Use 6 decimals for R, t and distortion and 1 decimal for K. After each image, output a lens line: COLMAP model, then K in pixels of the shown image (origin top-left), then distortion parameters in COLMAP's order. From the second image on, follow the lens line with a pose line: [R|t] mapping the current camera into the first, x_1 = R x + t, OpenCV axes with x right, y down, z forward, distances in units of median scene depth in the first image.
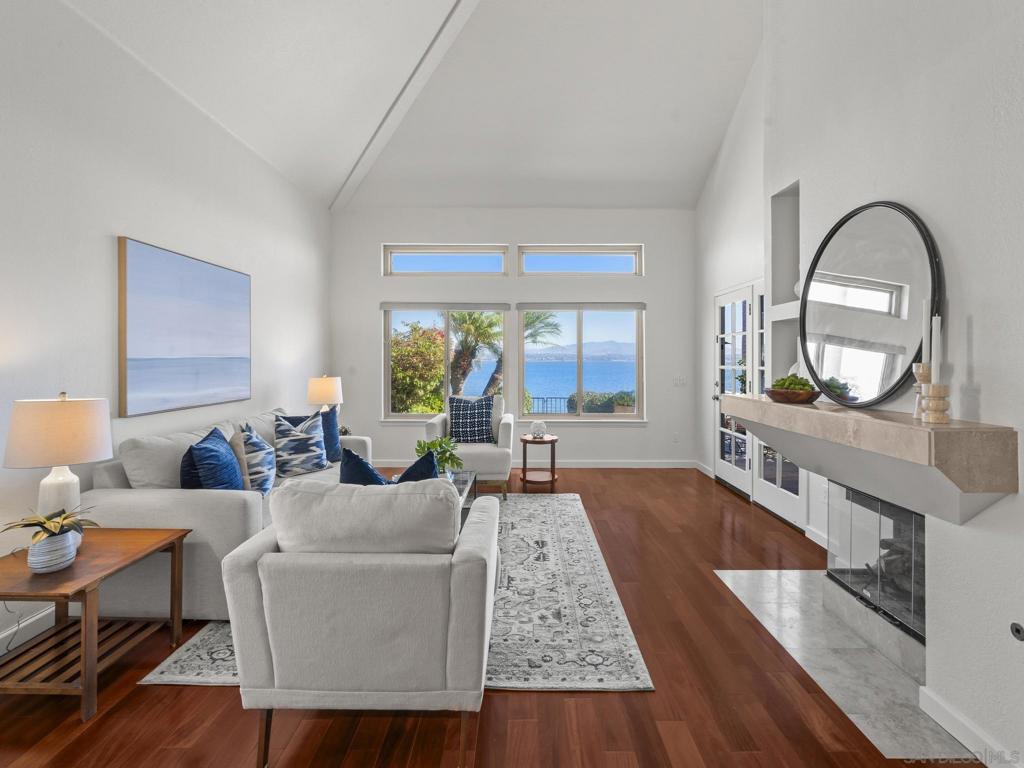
lens RADIAL K [[531.6, 0, 517.0], [0, 531.6, 358.6], [0, 0, 1]] dist [-0.000441, -0.000045]
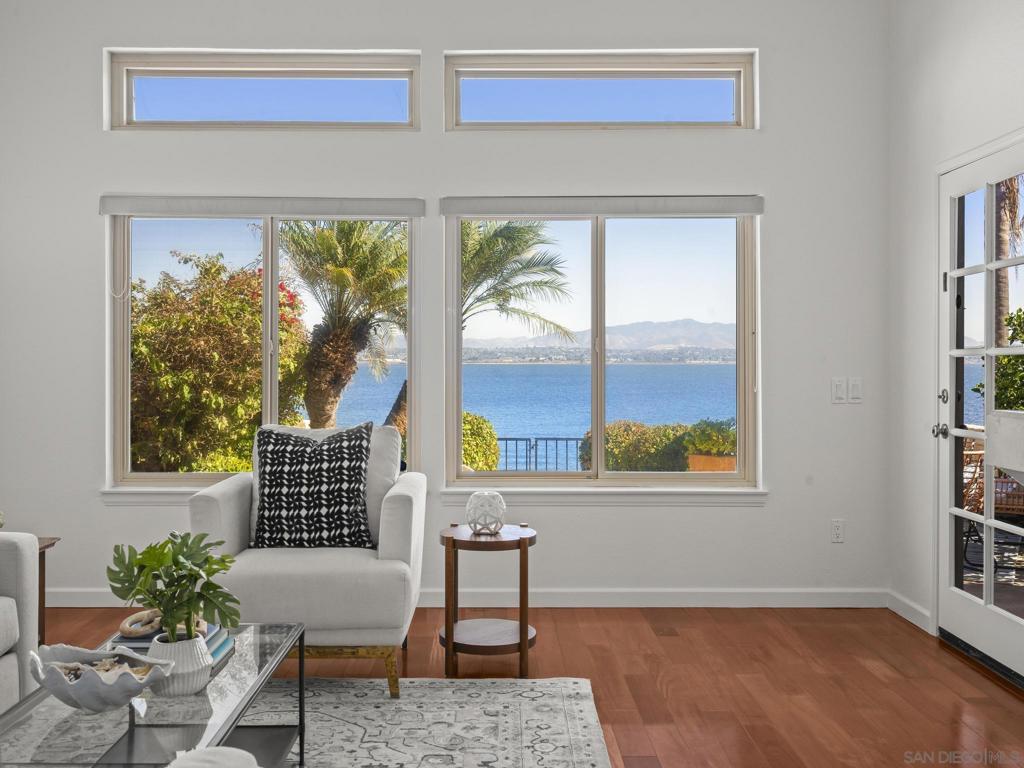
lens RADIAL K [[1041.7, 0, 512.0], [0, 1041.7, 384.0], [0, 0, 1]] dist [0.013361, 0.017801]
pose [[0.999992, -0.001488, 0.003833, 0.053515], [0.001437, 0.999912, 0.013166, 0.028150], [-0.003852, -0.013161, 0.999906, 0.227612]]
